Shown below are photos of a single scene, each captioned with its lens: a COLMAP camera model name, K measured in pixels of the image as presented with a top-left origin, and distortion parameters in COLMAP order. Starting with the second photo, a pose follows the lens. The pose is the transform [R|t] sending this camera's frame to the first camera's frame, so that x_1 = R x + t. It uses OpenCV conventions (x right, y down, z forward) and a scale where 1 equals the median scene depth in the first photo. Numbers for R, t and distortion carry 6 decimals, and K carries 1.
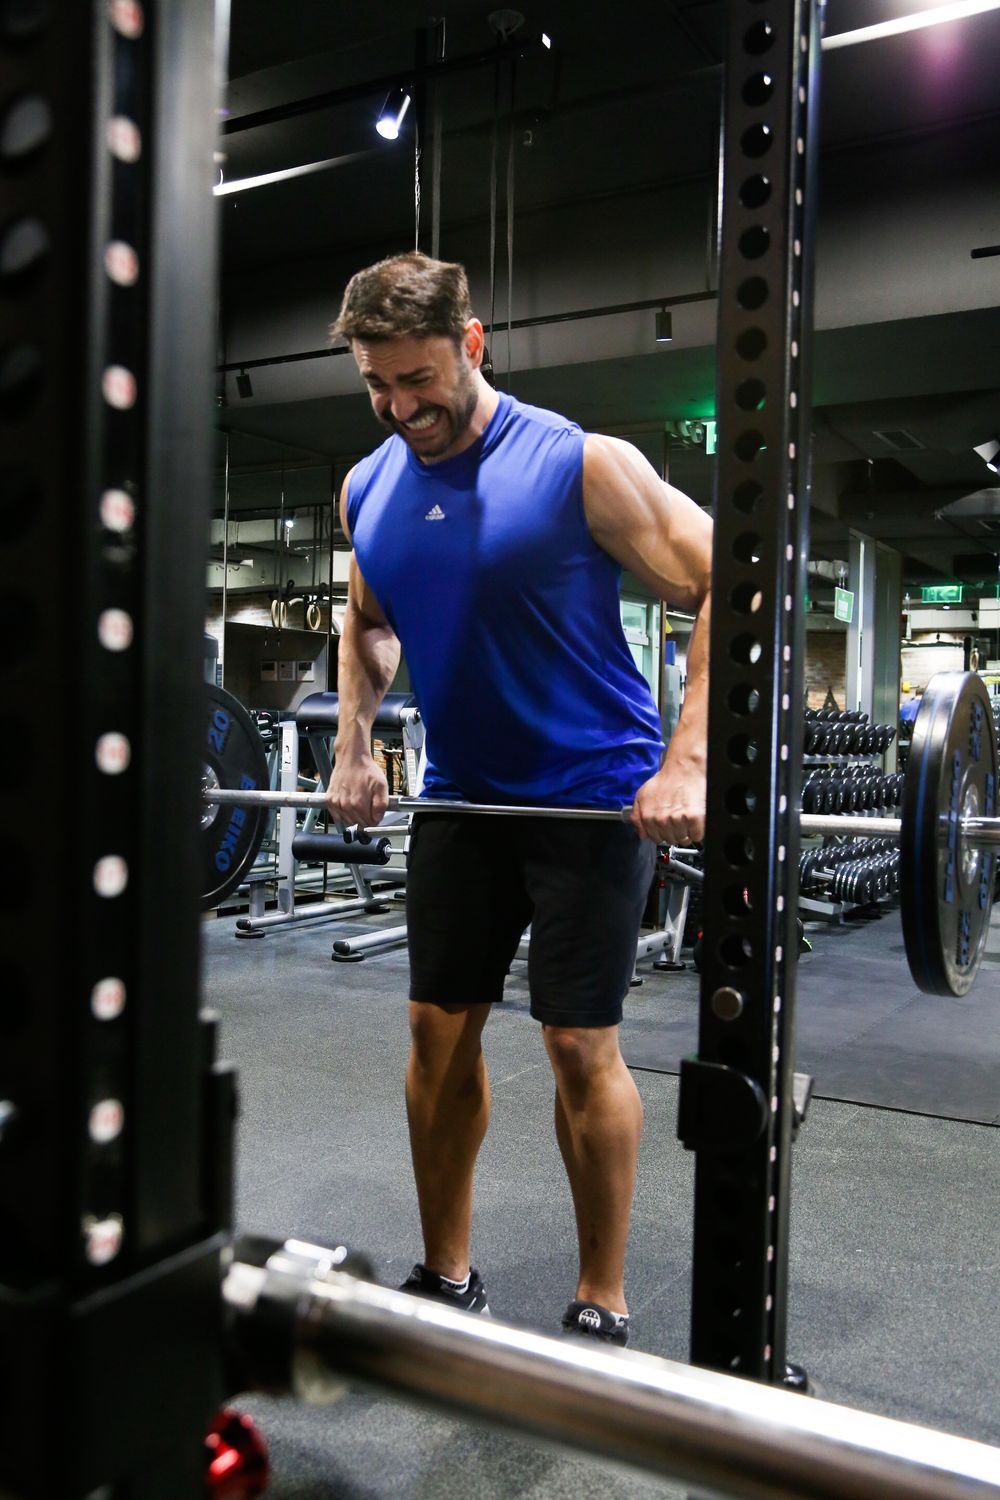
lens RADIAL K [[1406.0, 0, 503.2], [0, 1406.0, 743.4], [0, 0, 1]] dist [-0.005564, 0.000000]
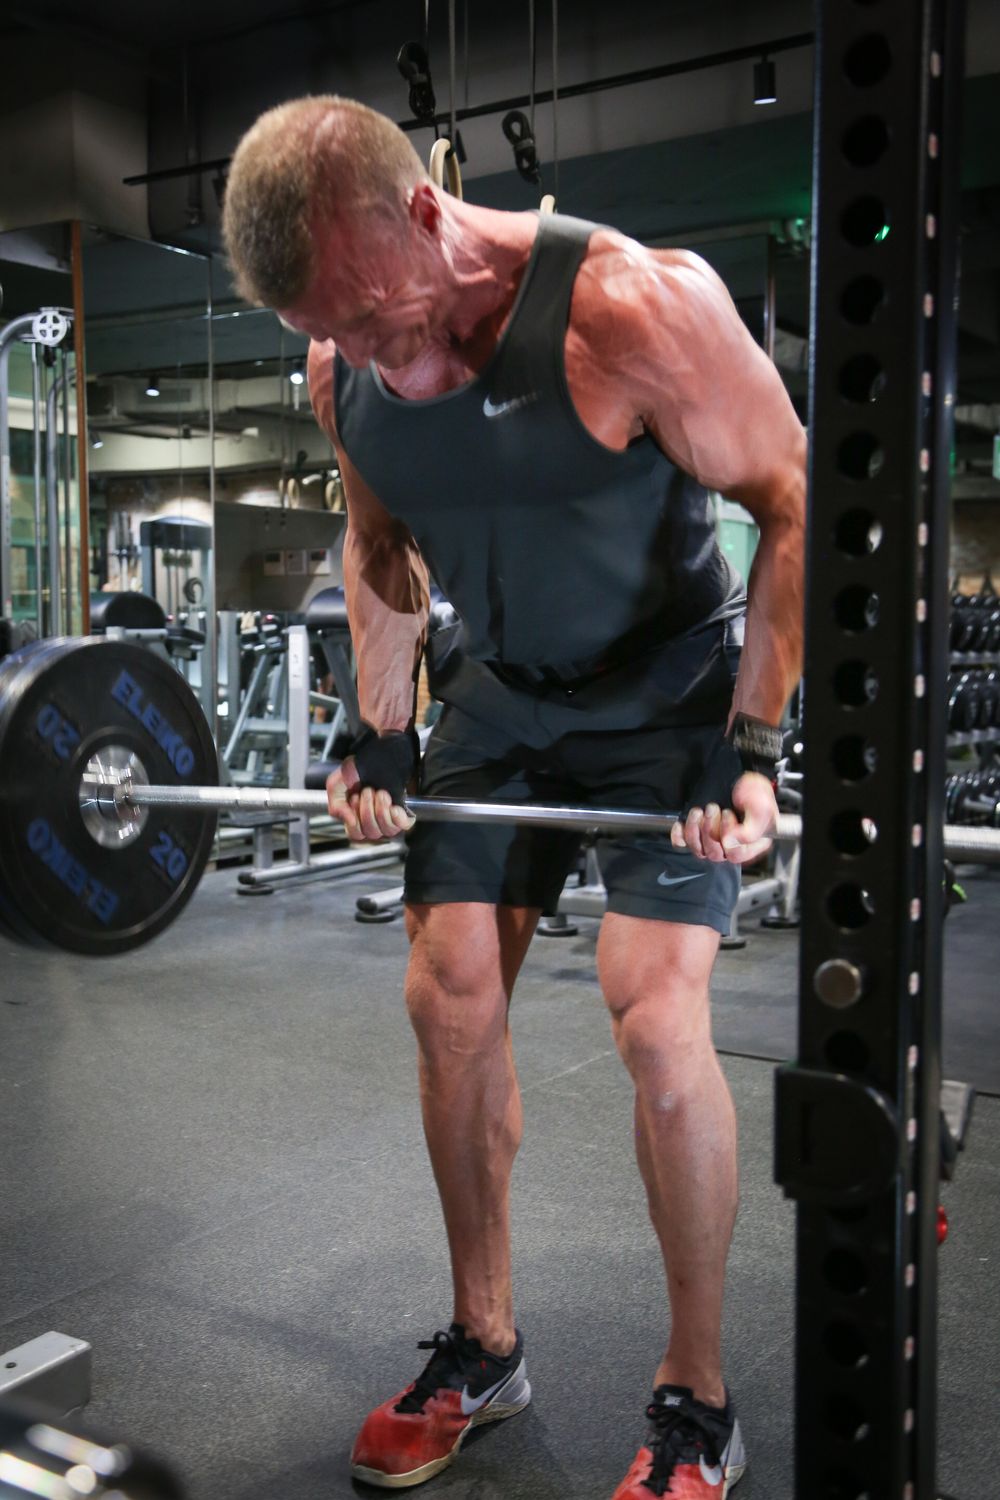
lens RADIAL K [[1699.5, 0, 487.4], [0, 1699.5, 752.8], [0, 0, 1]] dist [0.071488, 0.000000]
pose [[0.998222, -0.019145, -0.056443, 0.021479], [0.022307, 0.998186, 0.055927, 0.013260], [0.055270, -0.057087, 0.996838, 0.096866]]
